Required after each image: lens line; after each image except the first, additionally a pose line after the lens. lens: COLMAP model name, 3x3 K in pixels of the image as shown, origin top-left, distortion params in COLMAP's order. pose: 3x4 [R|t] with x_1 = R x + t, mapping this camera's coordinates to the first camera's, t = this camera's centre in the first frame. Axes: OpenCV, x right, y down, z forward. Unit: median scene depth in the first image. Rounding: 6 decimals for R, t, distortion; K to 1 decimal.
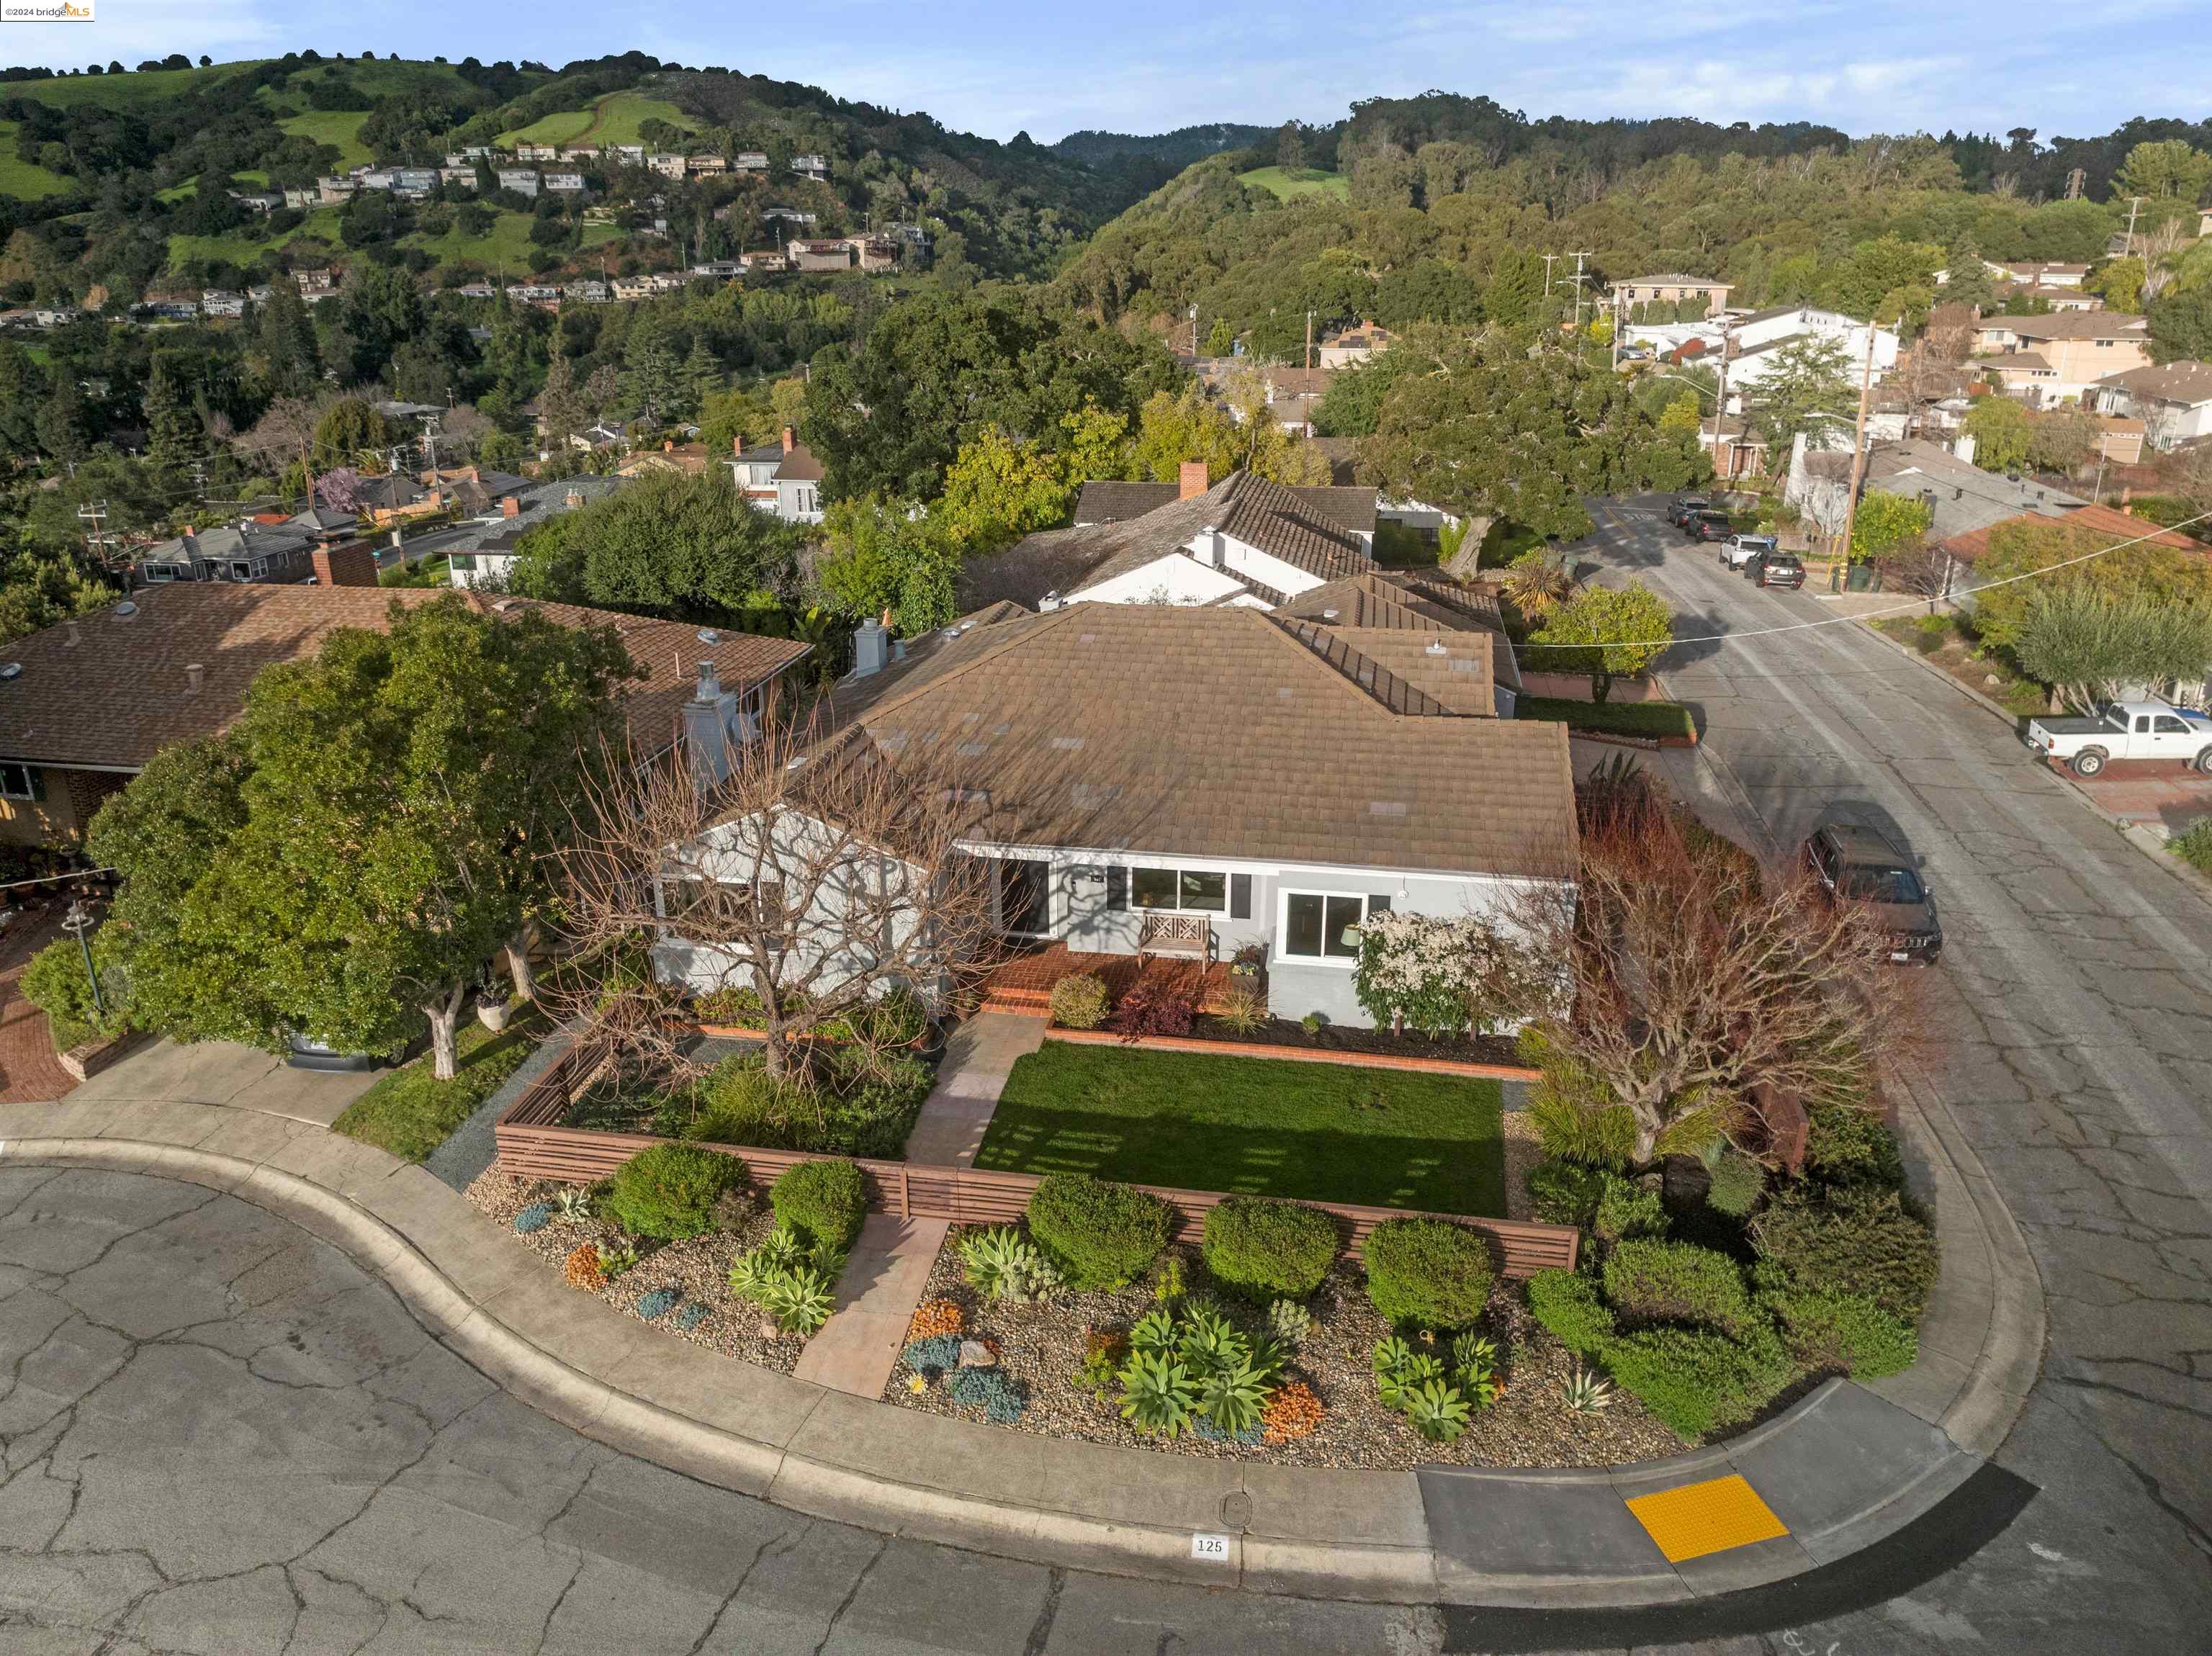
lens RADIAL K [[1563.1, 0, 1111.1], [0, 1563.1, 817.4], [0, 0, 1]] dist [-0.045524, 0.014352]
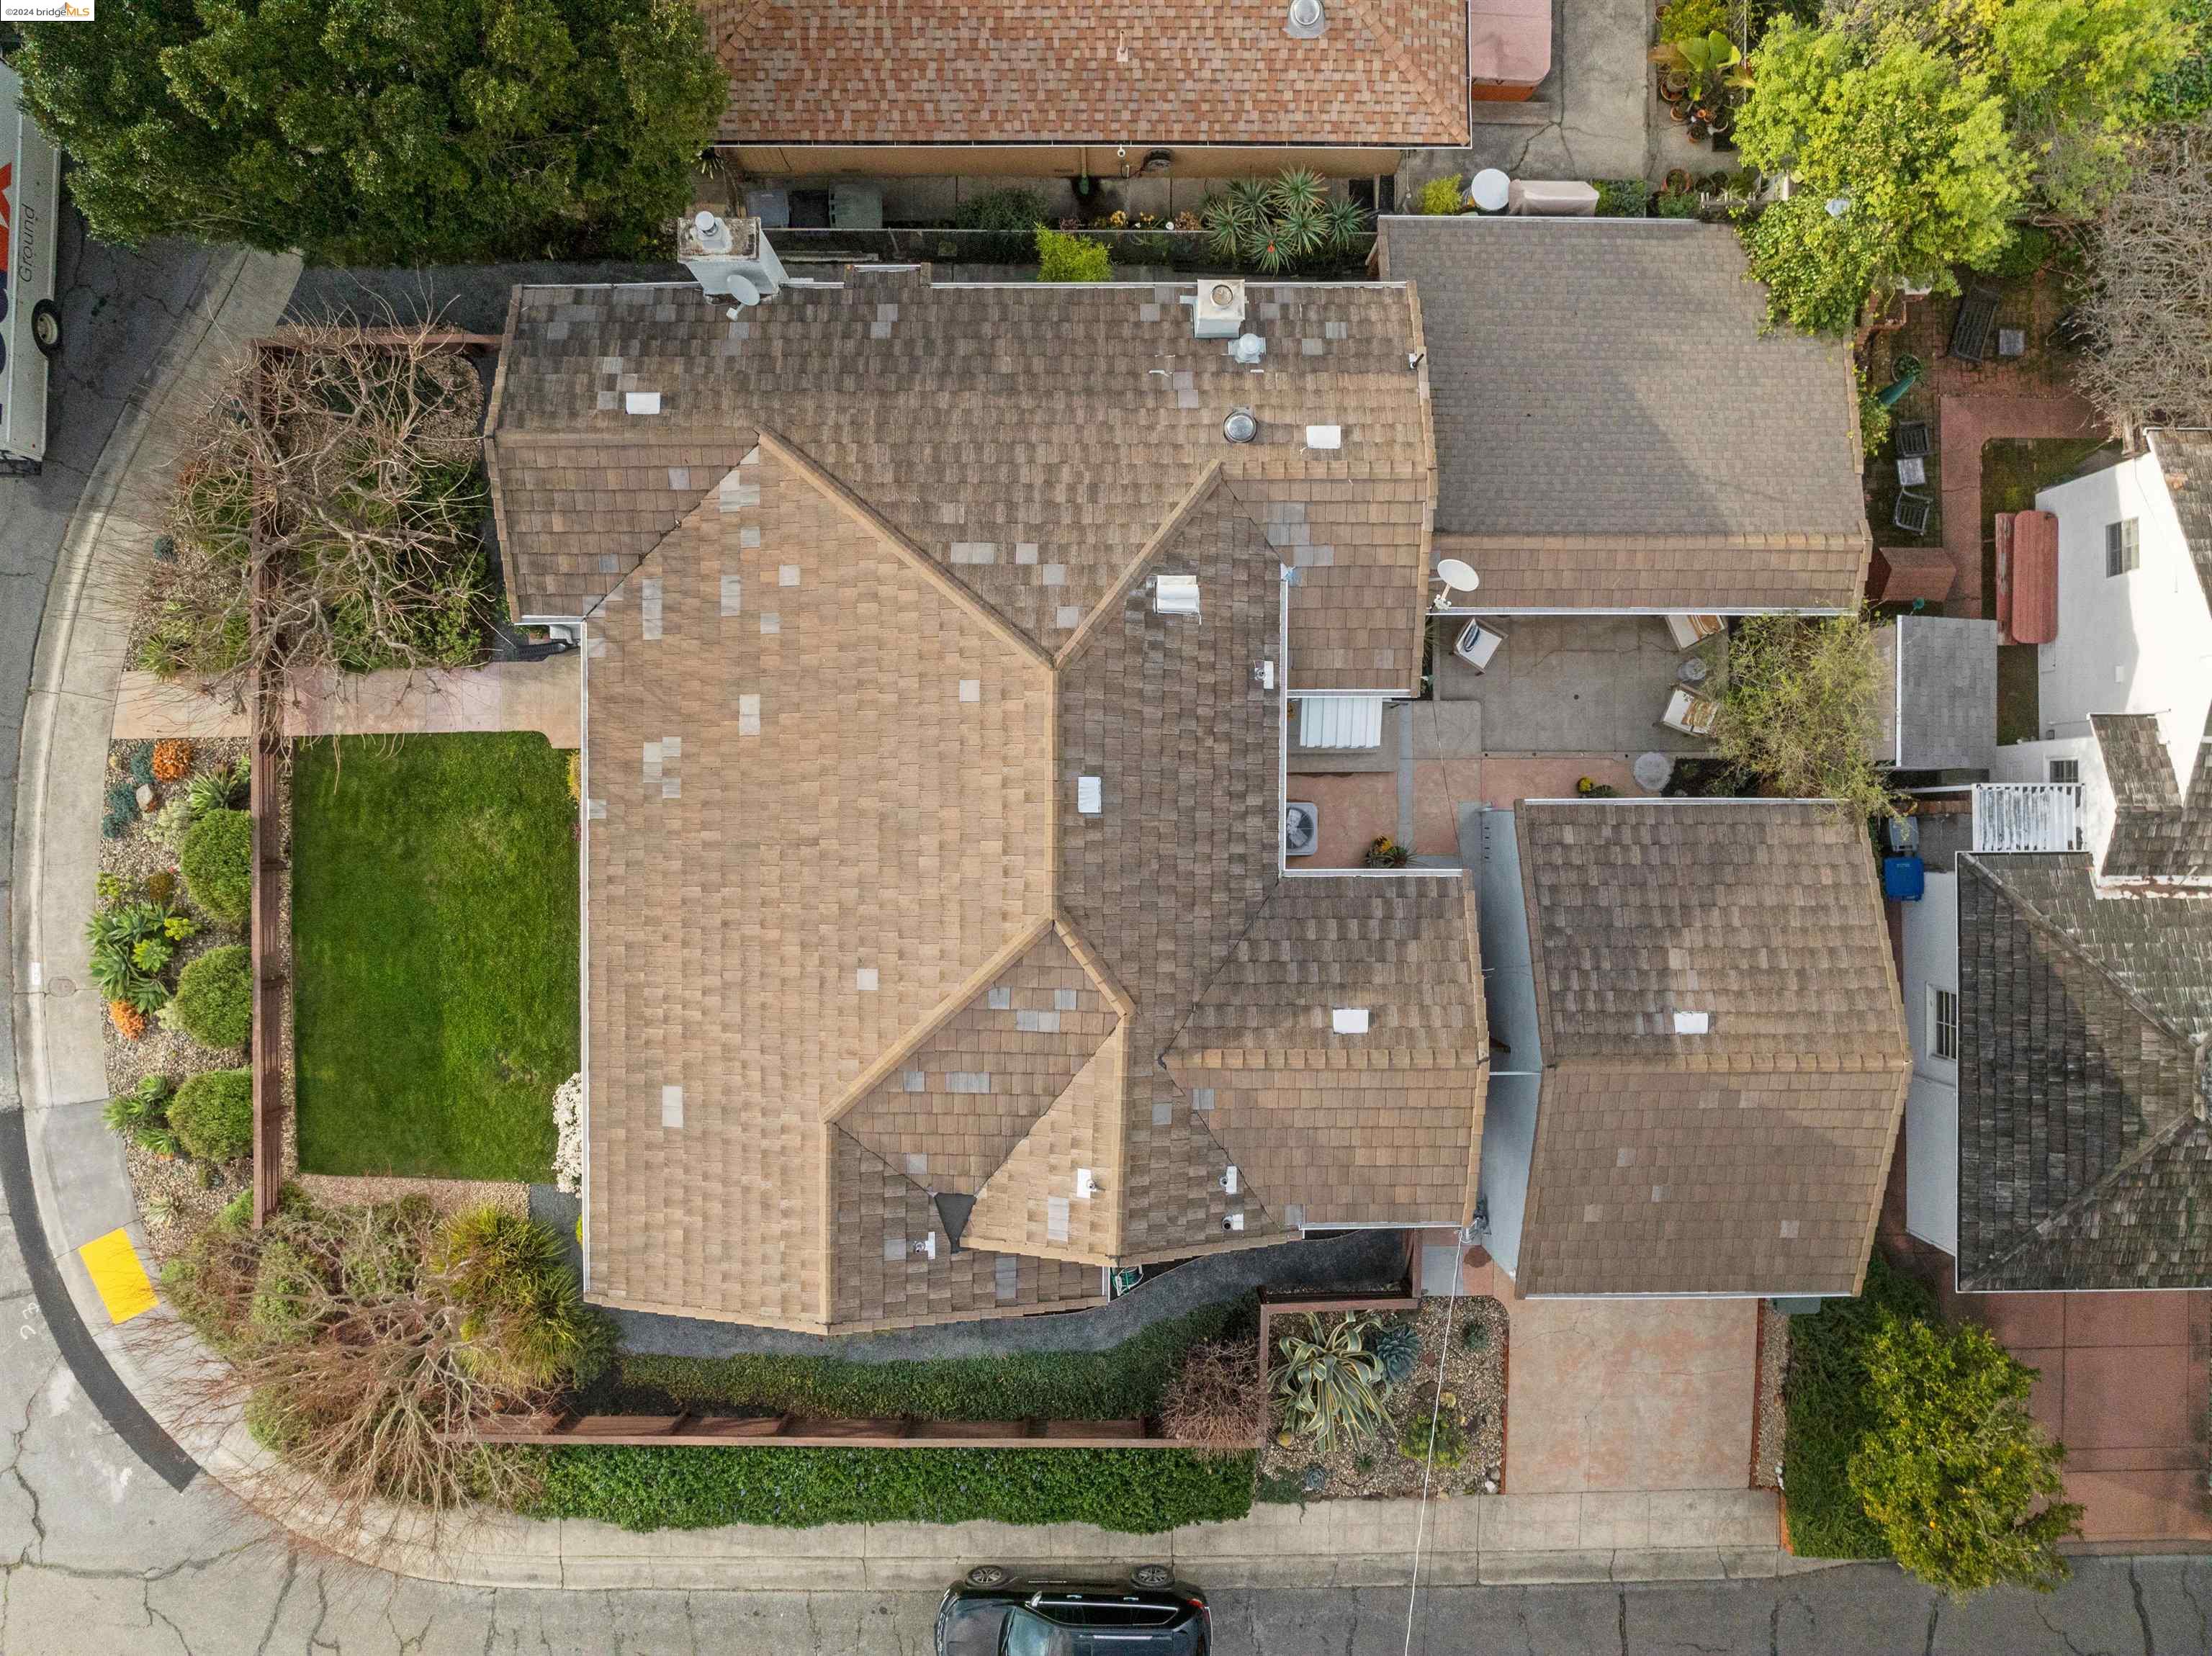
lens RADIAL K [[1563.1, 0, 1097.3], [0, 1563.1, 823.3], [0, 0, 1]] dist [-0.045524, 0.014352]
pose [[0.169900, 0.985425, -0.008449, 0.067165], [-0.338146, 0.066349, 0.938752, -0.864259], [0.925630, -0.156637, 0.344490, 0.899212]]
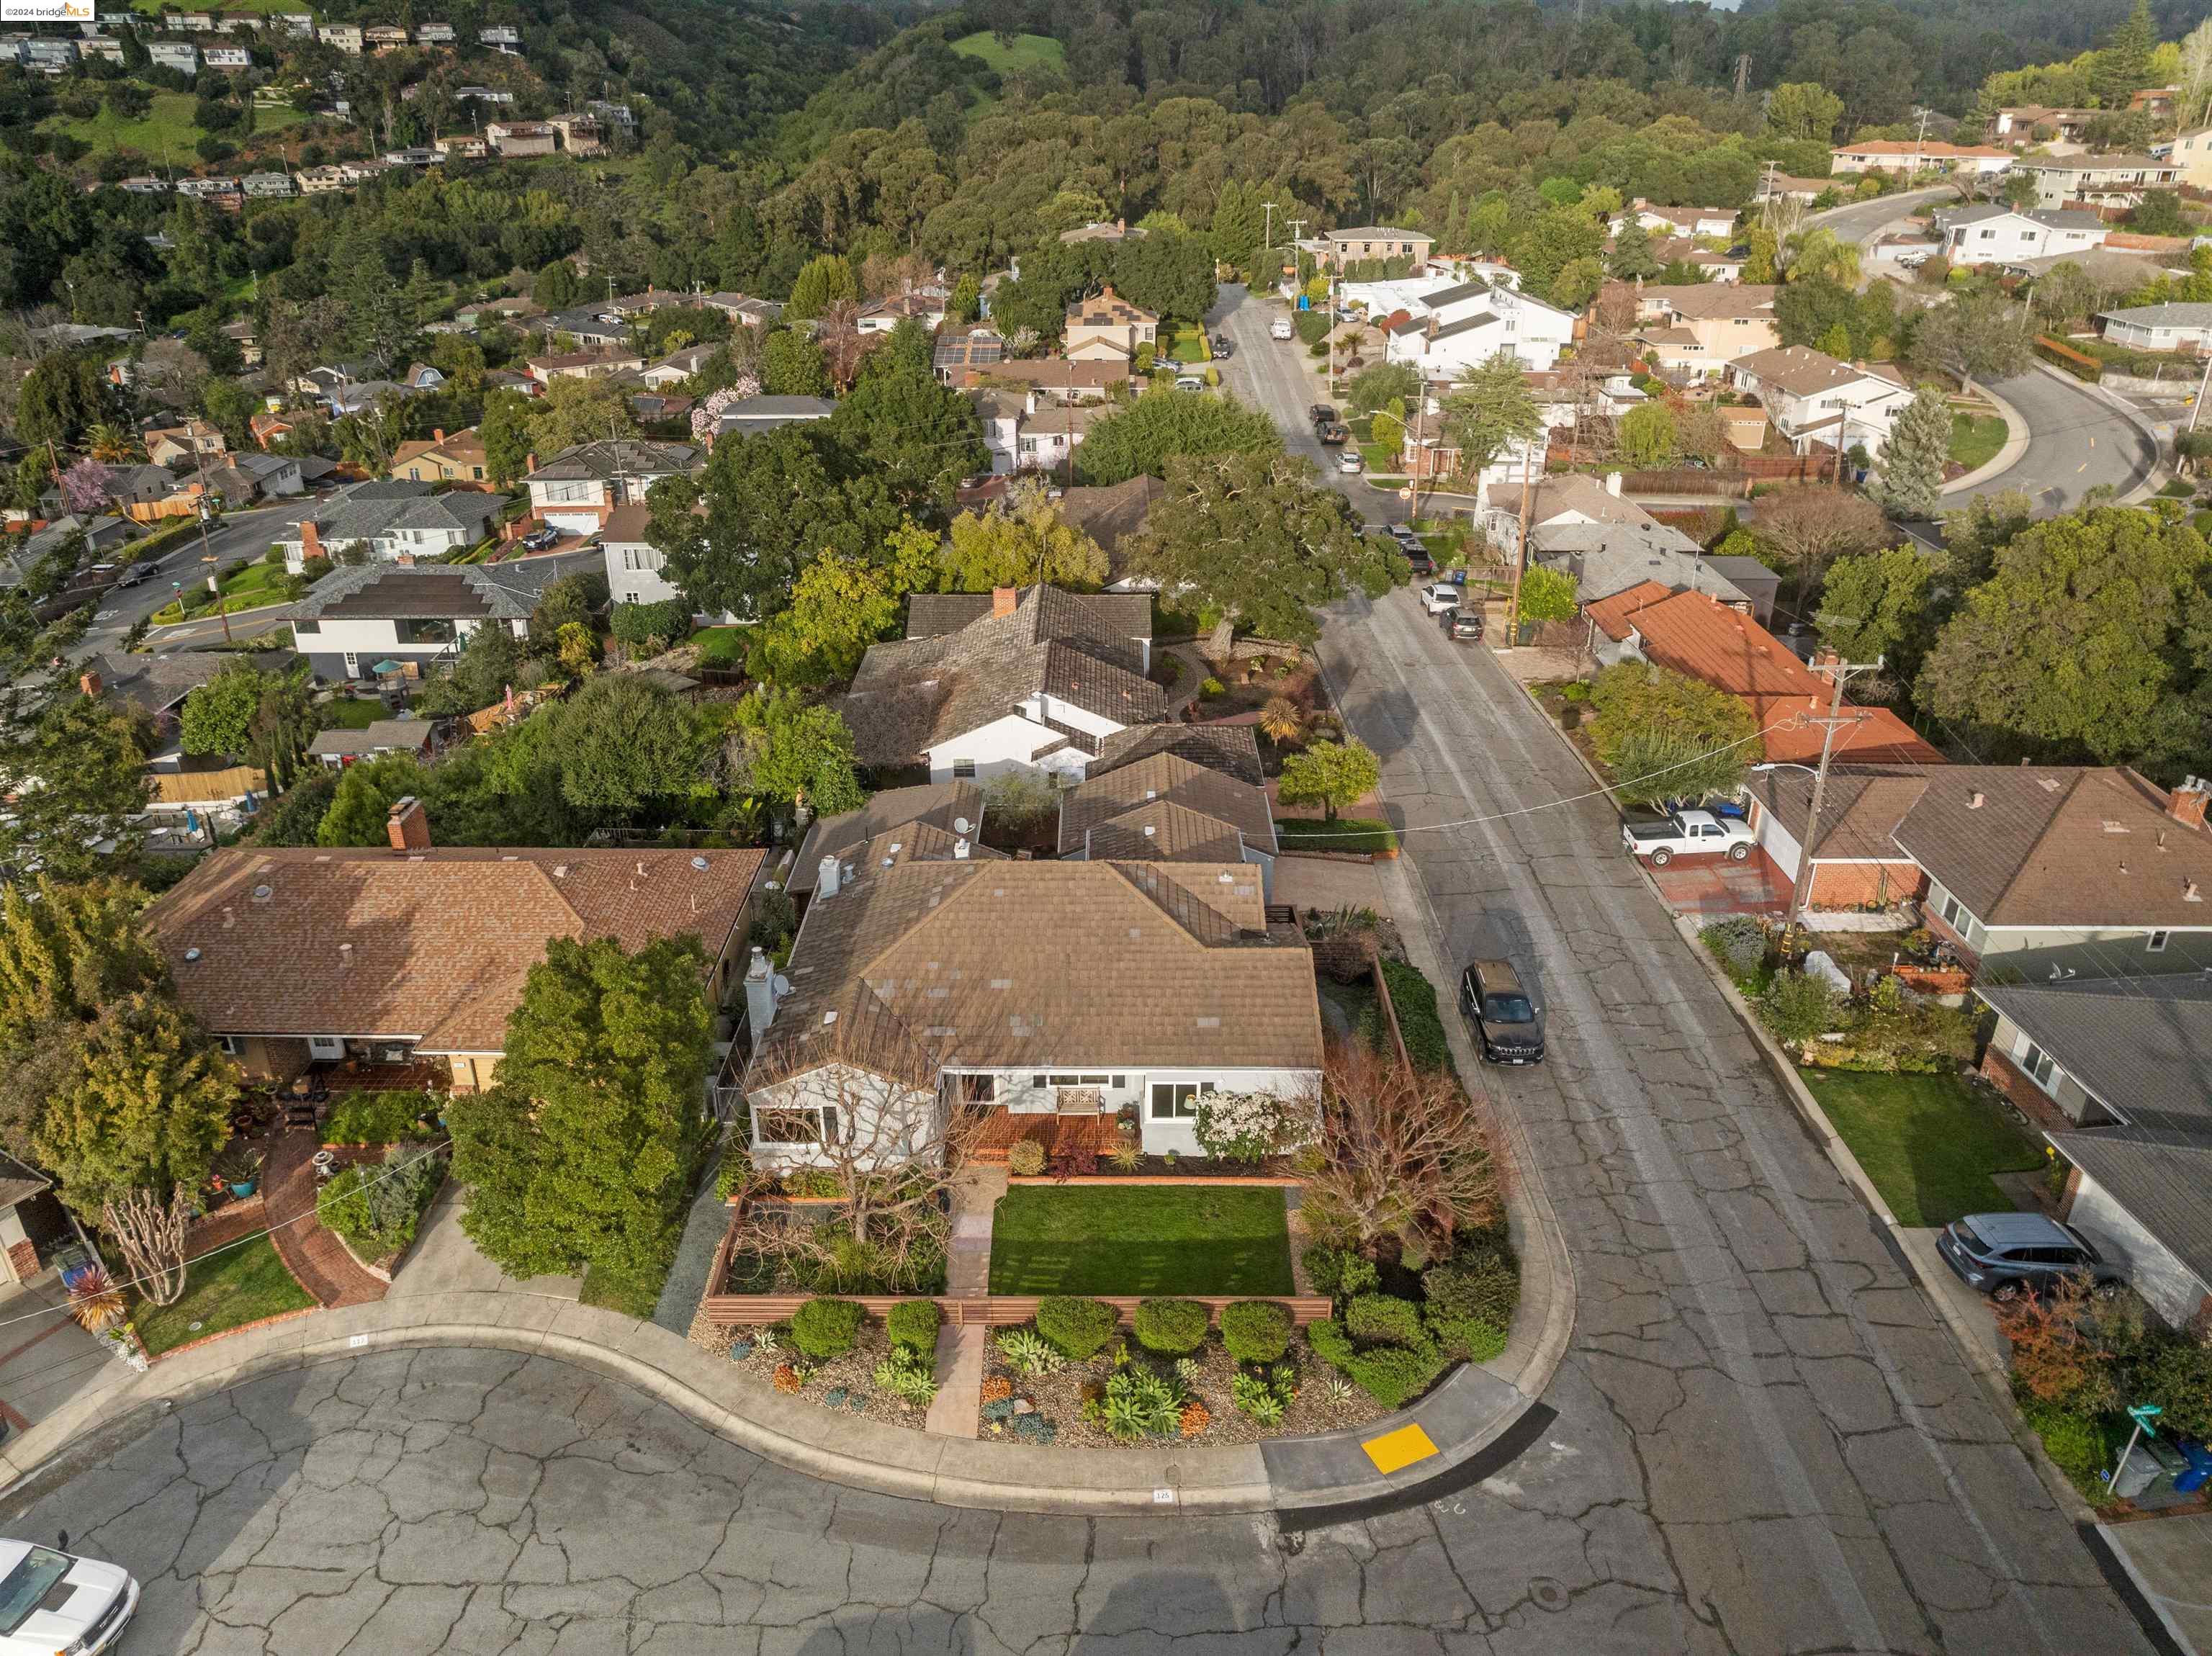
lens RADIAL K [[1563.1, 0, 1110.8], [0, 1563.1, 819.5], [0, 0, 1]] dist [-0.045524, 0.014352]
pose [[0.985421, -0.069158, 0.155442, -0.152448], [0.054840, 0.994005, 0.094591, -0.356588], [-0.161051, -0.084688, 0.983306, -0.535537]]
